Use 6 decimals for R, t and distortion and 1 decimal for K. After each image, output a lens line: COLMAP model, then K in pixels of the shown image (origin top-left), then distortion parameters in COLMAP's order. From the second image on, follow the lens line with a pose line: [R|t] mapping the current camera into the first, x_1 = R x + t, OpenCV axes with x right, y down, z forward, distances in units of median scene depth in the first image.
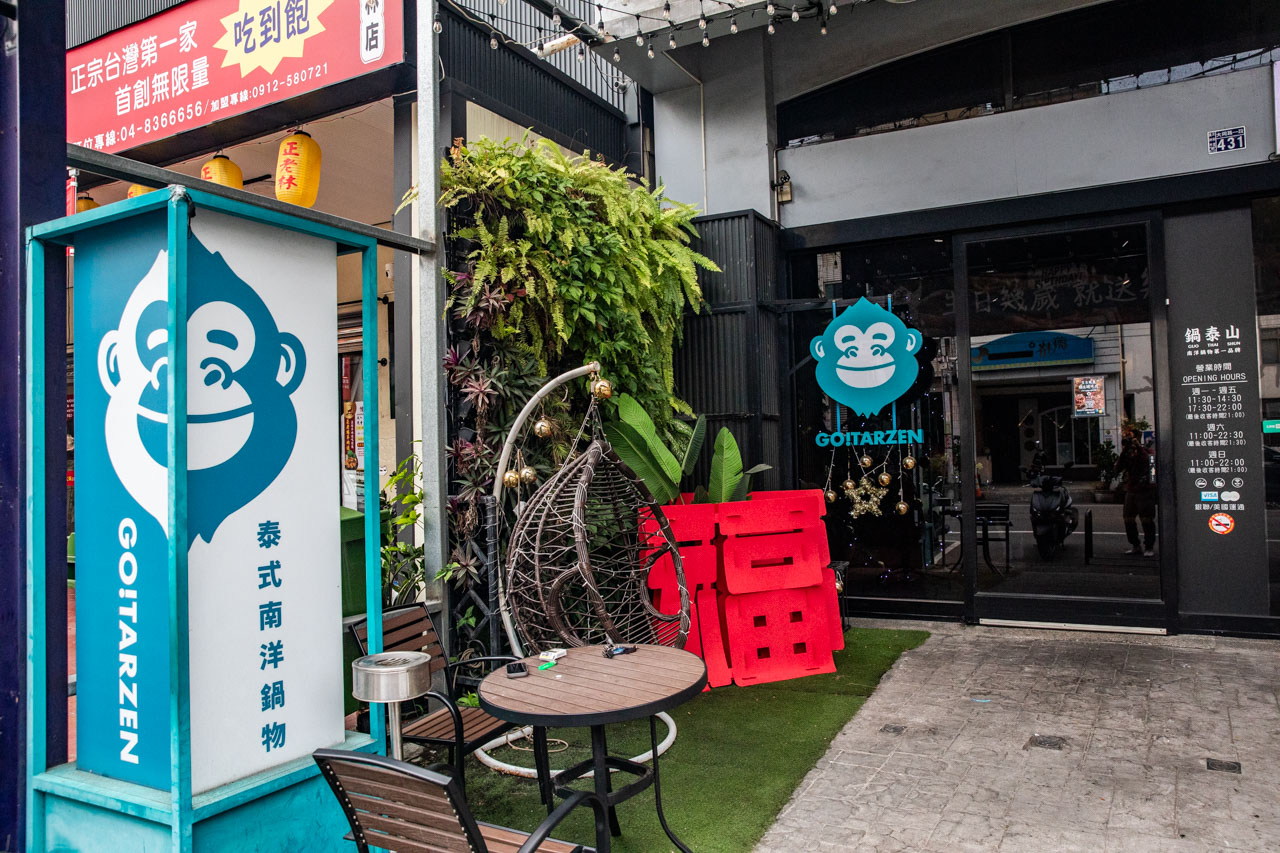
lens RADIAL K [[923.1, 0, 640.0], [0, 923.1, 426.5], [0, 0, 1]] dist [-0.101266, 0.088085]
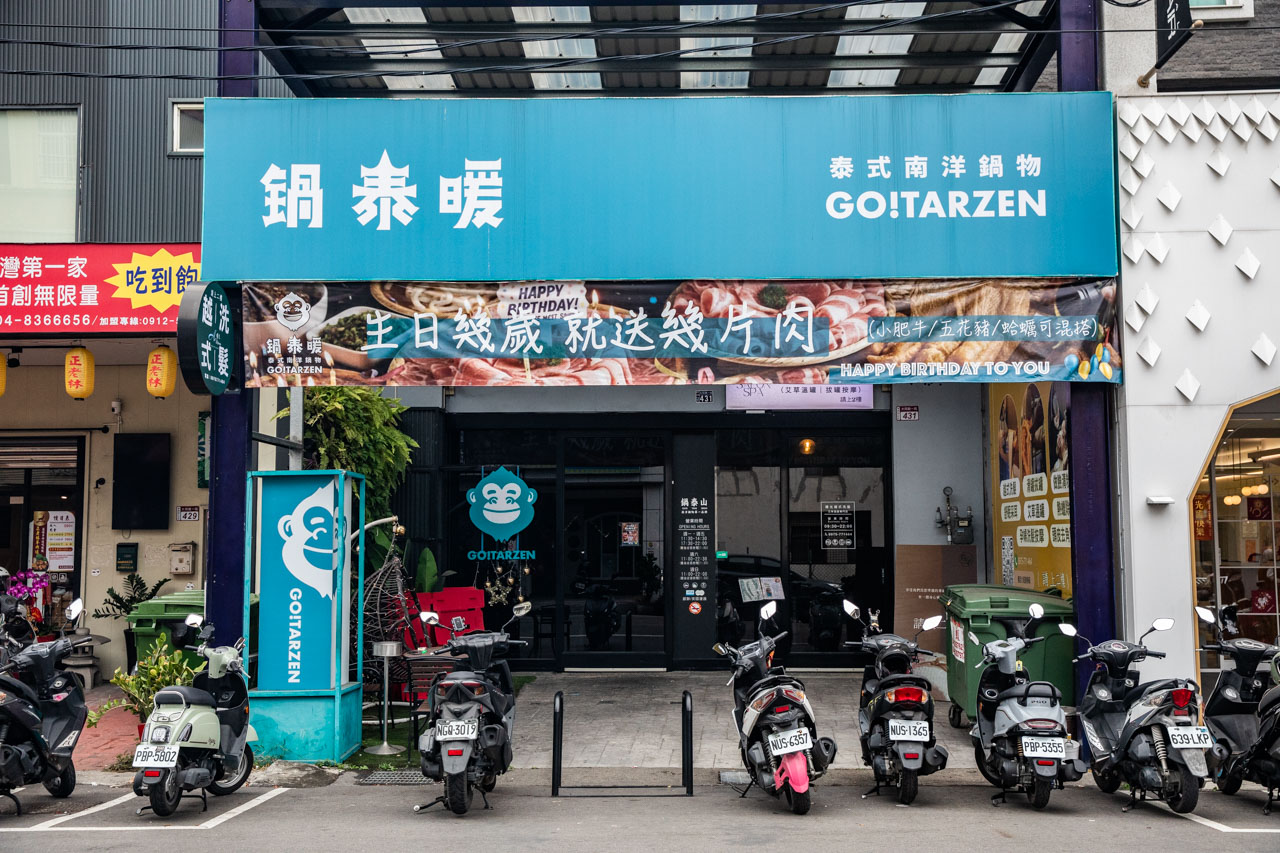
lens RADIAL K [[1467.2, 0, 640.0], [0, 1467.2, 426.5], [0, 0, 1]] dist [0.069053, 0.009543]
pose [[0.894487, 0.059077, 0.443173, -0.766714], [-0.033223, 0.997274, -0.065885, -0.056395], [-0.445857, 0.044209, 0.894012, -1.575781]]
